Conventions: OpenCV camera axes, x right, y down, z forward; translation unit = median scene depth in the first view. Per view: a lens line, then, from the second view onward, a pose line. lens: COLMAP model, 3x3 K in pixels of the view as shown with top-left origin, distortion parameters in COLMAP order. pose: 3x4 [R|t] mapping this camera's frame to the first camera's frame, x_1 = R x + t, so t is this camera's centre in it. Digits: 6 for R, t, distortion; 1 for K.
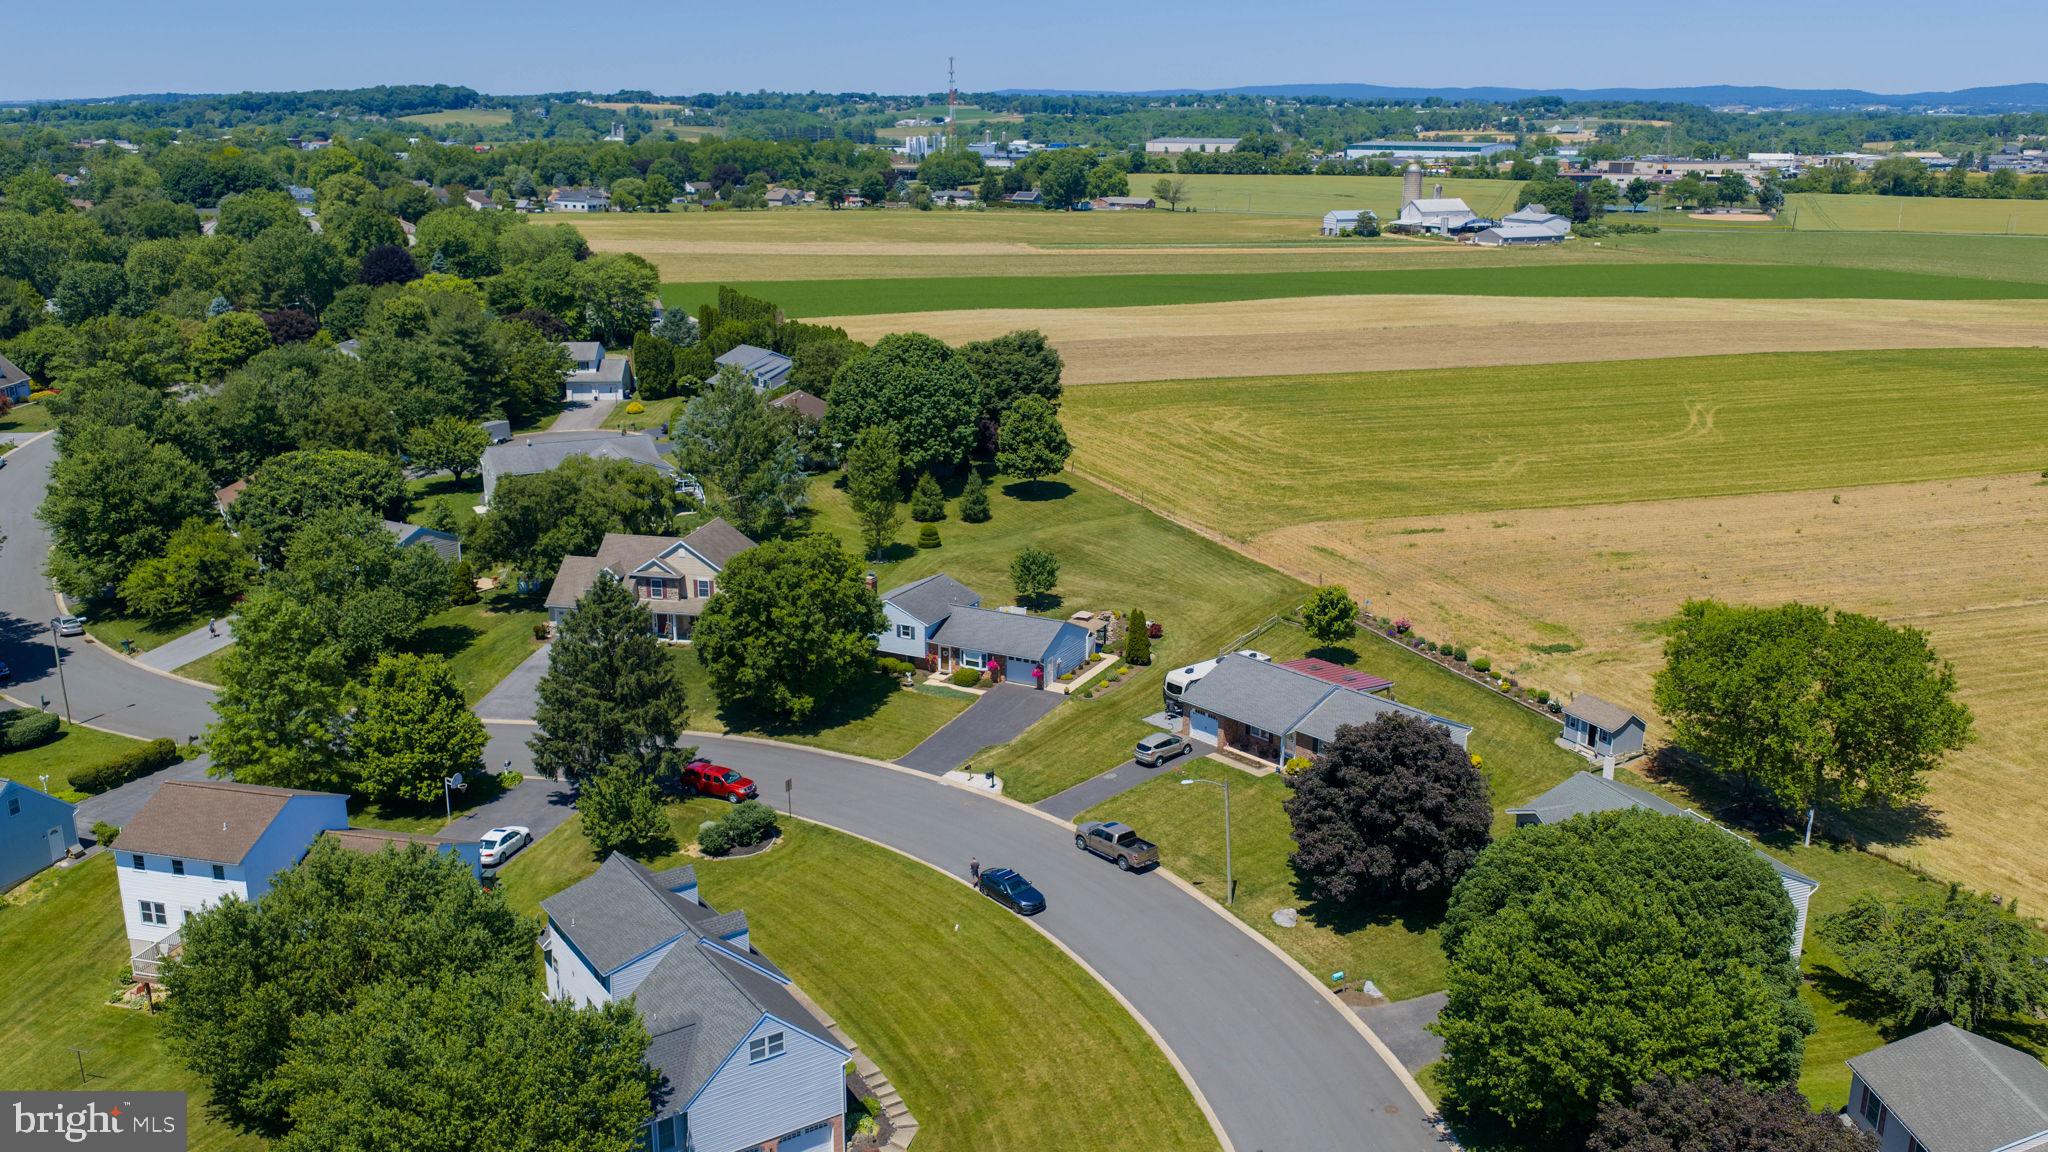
lens RADIAL K [[1684.5, 0, 998.8], [0, 1684.5, 627.4], [0, 0, 1]] dist [-0.003718, -0.007491]
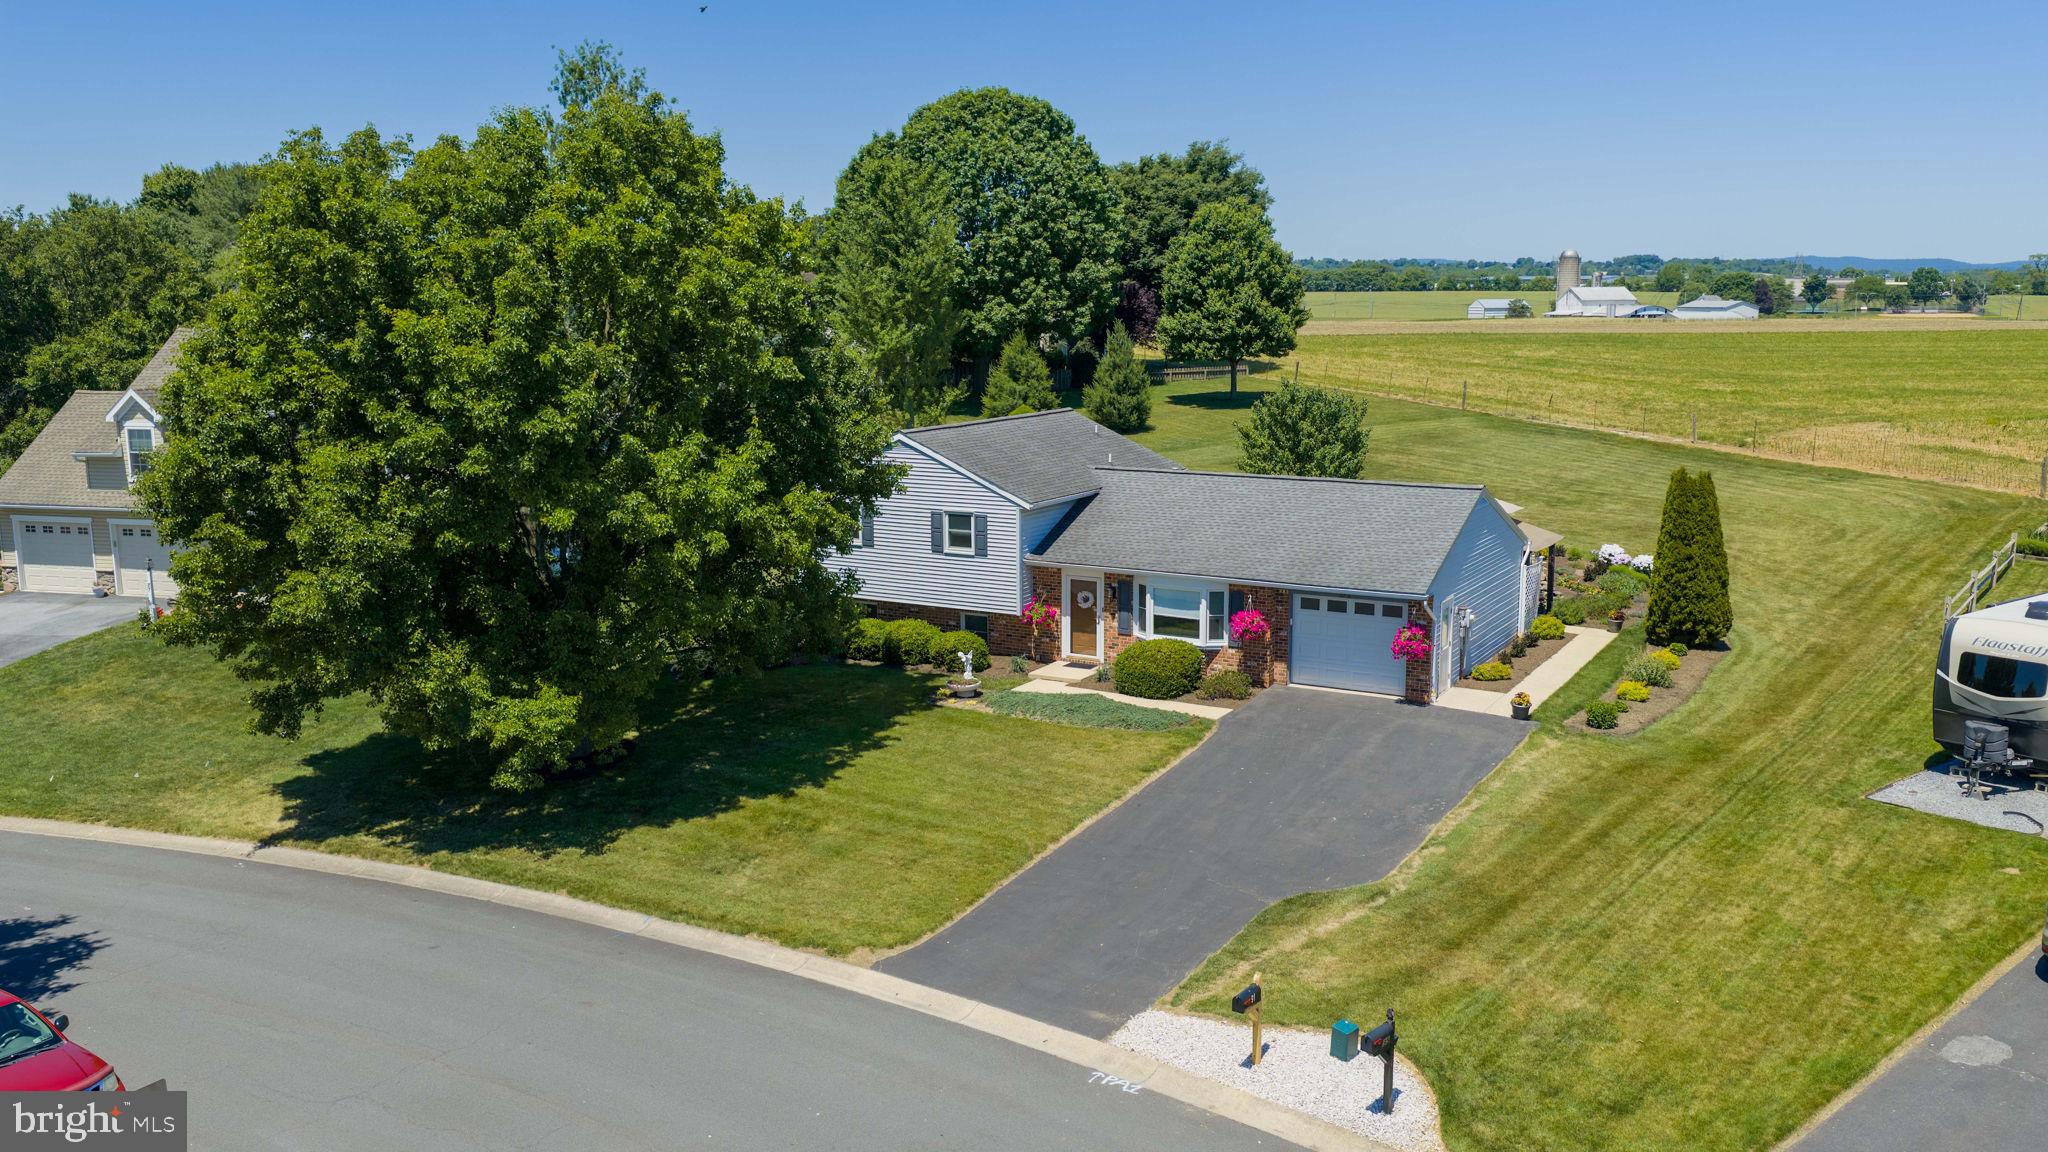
lens RADIAL K [[1684.5, 0, 998.8], [0, 1684.5, 627.4], [0, 0, 1]] dist [-0.003718, -0.007491]
pose [[0.998788, 0.001495, -0.049193, -0.032669], [-0.006454, 0.994884, -0.100814, 0.052559], [0.048791, 0.101009, 0.993688, 0.700609]]
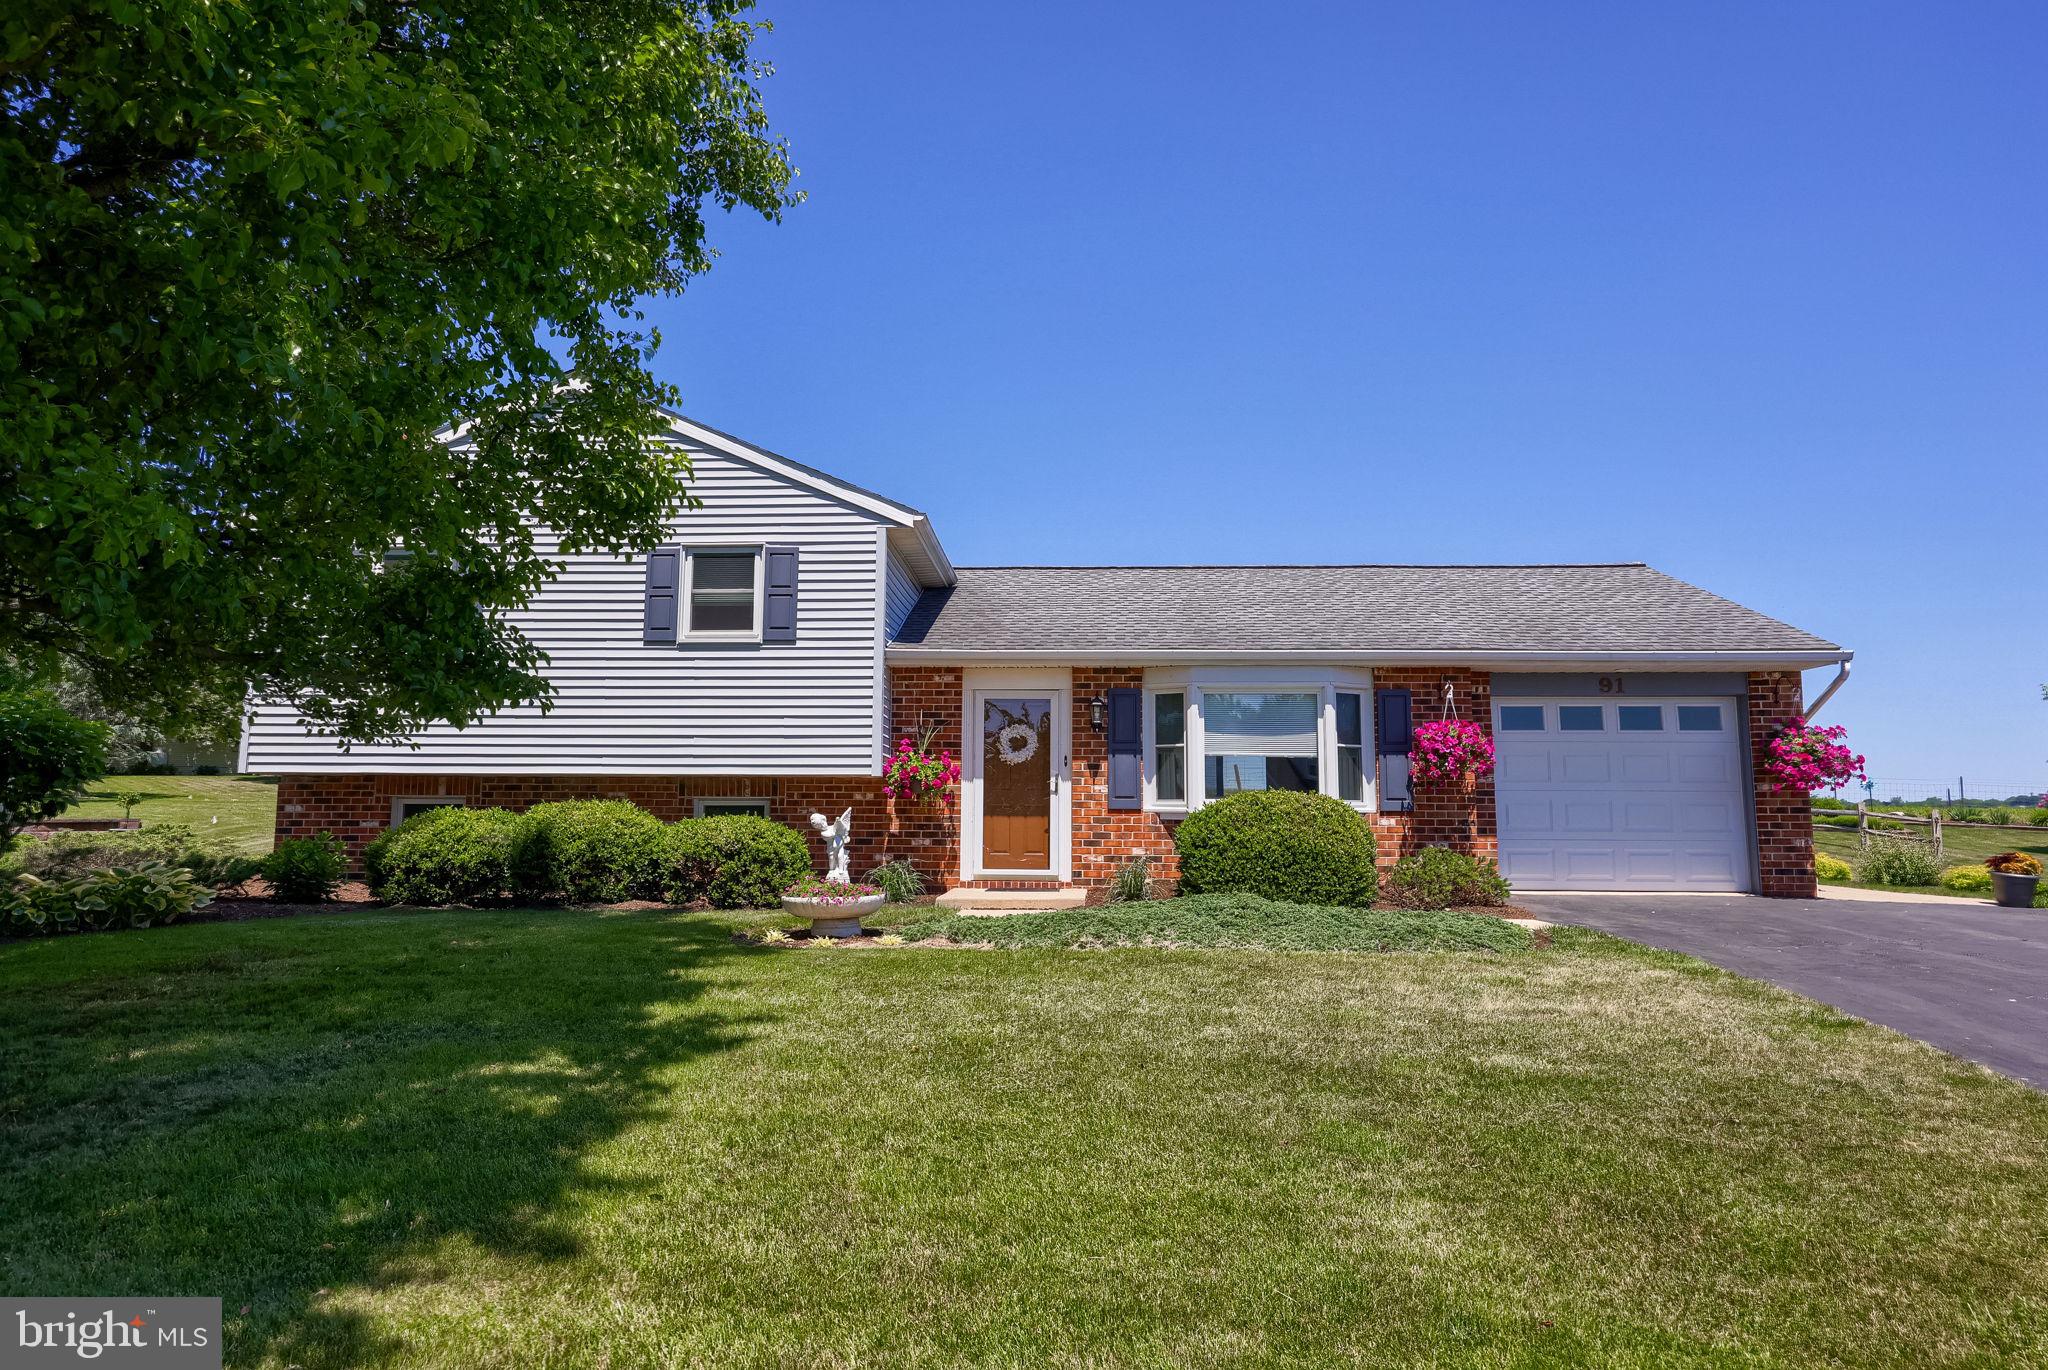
lens RADIAL K [[1280.8, 0, 1041.5], [0, 1280.8, 679.7], [0, 0, 1]] dist [-0.001968, 0.000027]
pose [[0.900682, 0.057382, 0.430672, -0.076946], [0.122482, 0.917504, -0.378398, 0.051704], [-0.416857, 0.393566, 0.819351, 0.921593]]
